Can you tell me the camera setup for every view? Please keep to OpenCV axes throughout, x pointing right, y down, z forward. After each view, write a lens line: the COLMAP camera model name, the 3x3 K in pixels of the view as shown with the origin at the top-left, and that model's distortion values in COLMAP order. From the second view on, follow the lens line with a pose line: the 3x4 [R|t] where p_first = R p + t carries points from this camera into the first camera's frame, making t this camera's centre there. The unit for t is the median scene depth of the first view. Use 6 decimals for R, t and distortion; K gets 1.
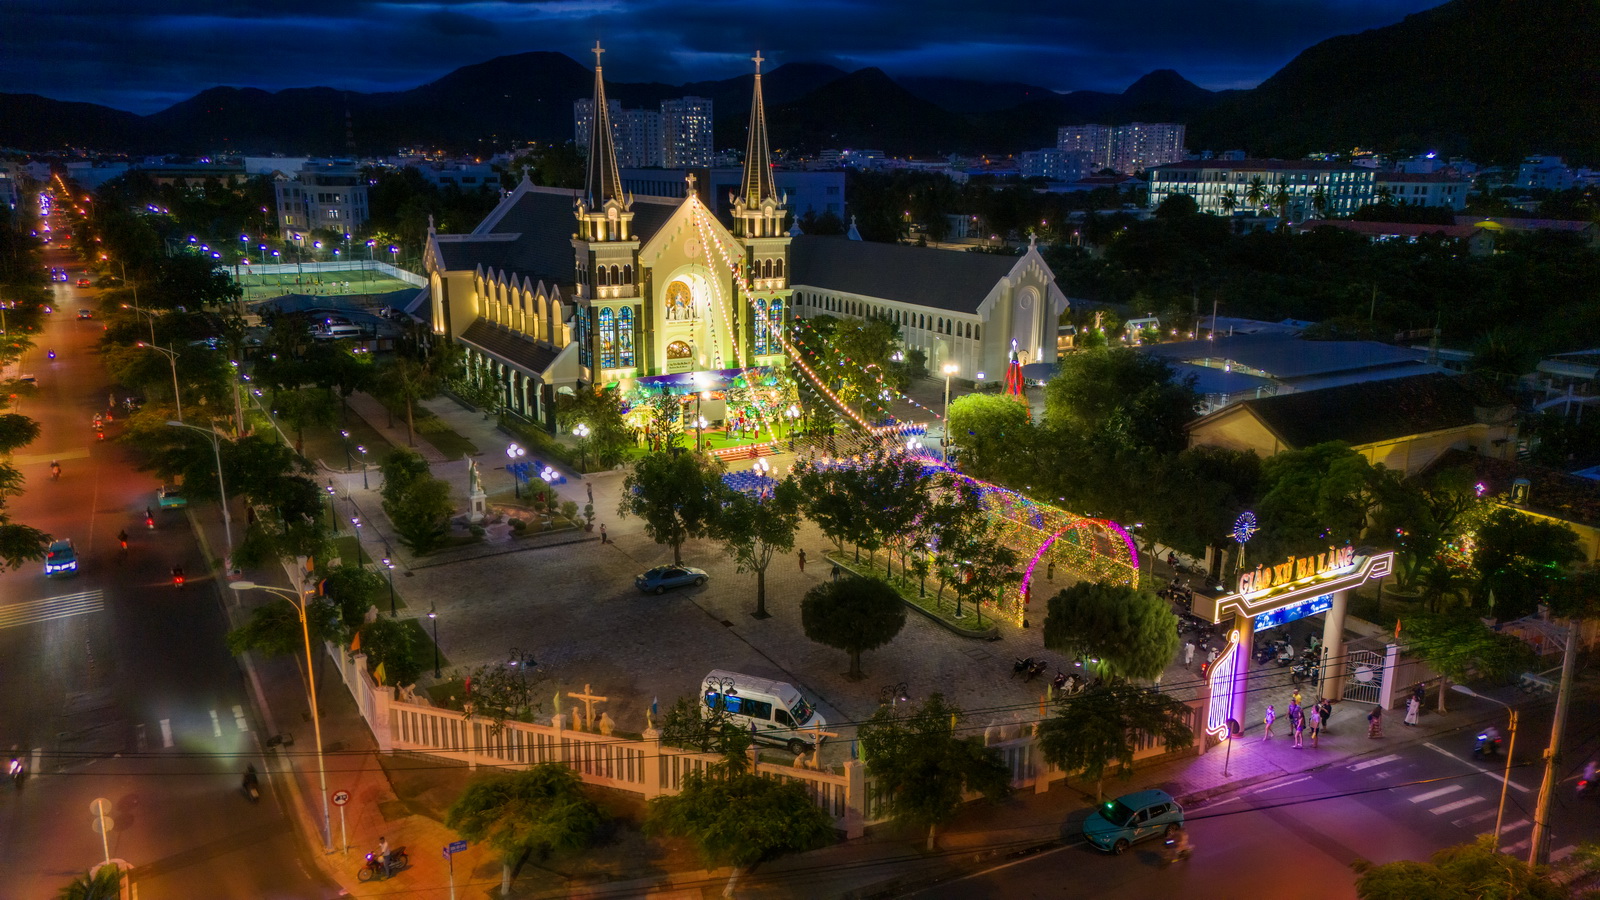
lens RADIAL K [[1182.8, 0, 800.4], [0, 1182.8, 447.0], [0, 0, 1]] dist [0.046238, -0.000698]
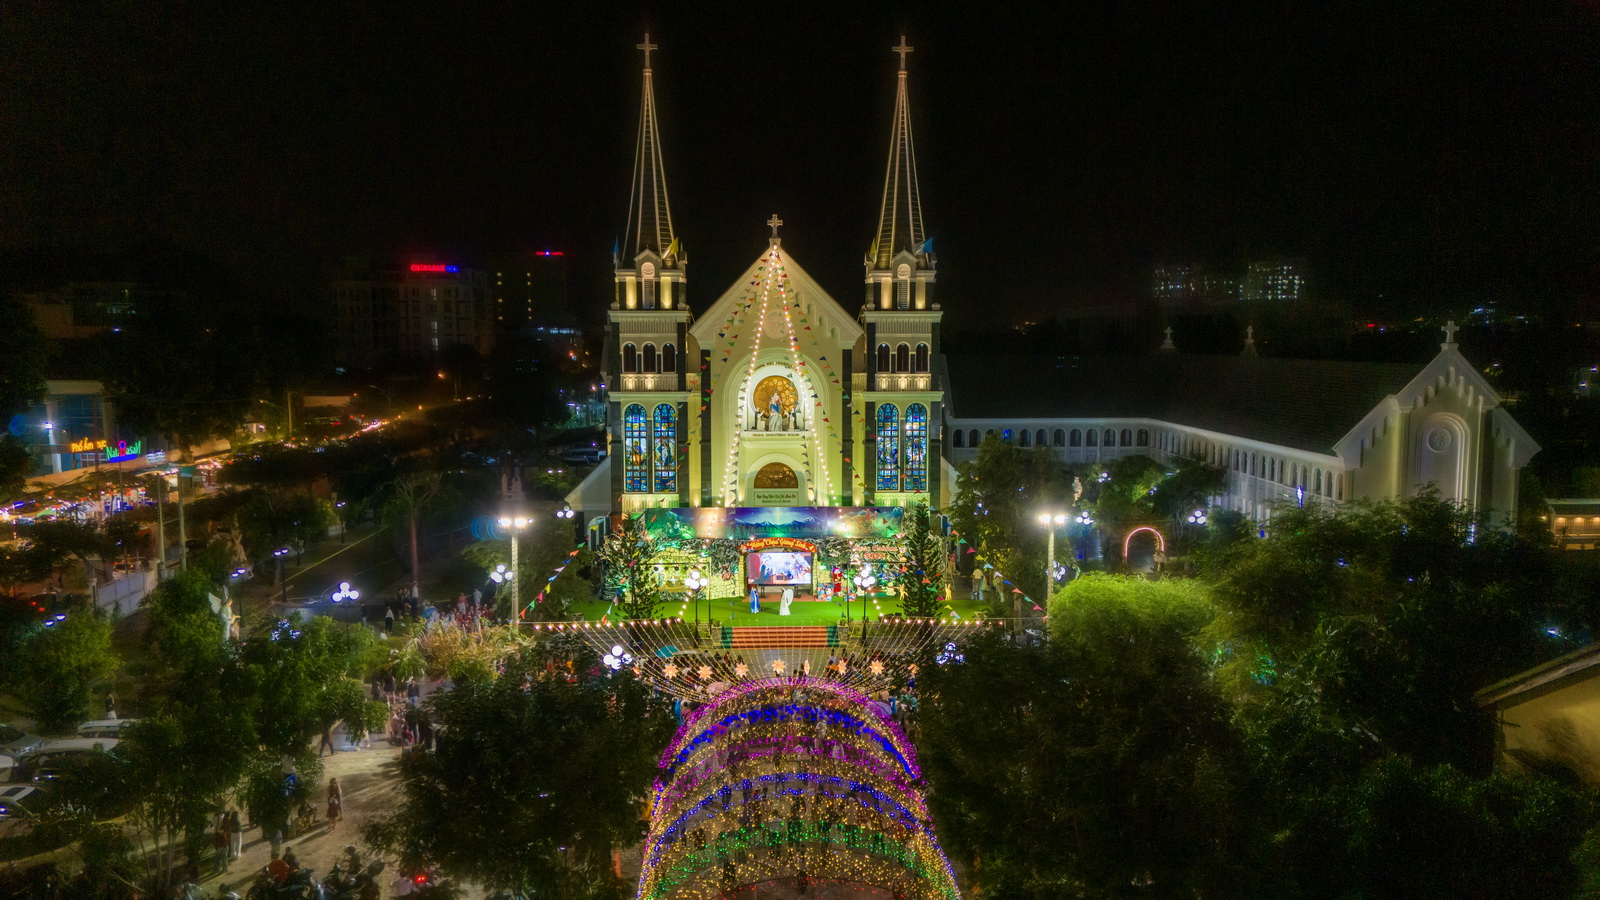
lens RADIAL K [[1182.8, 0, 800.0], [0, 1182.8, 458.1], [0, 0, 1]] dist [0.046238, -0.000698]
pose [[0.877543, 0.042659, -0.477597, 0.239490], [-0.106781, 0.988409, -0.107914, -0.020741], [0.467458, 0.145698, 0.871926, 0.420523]]
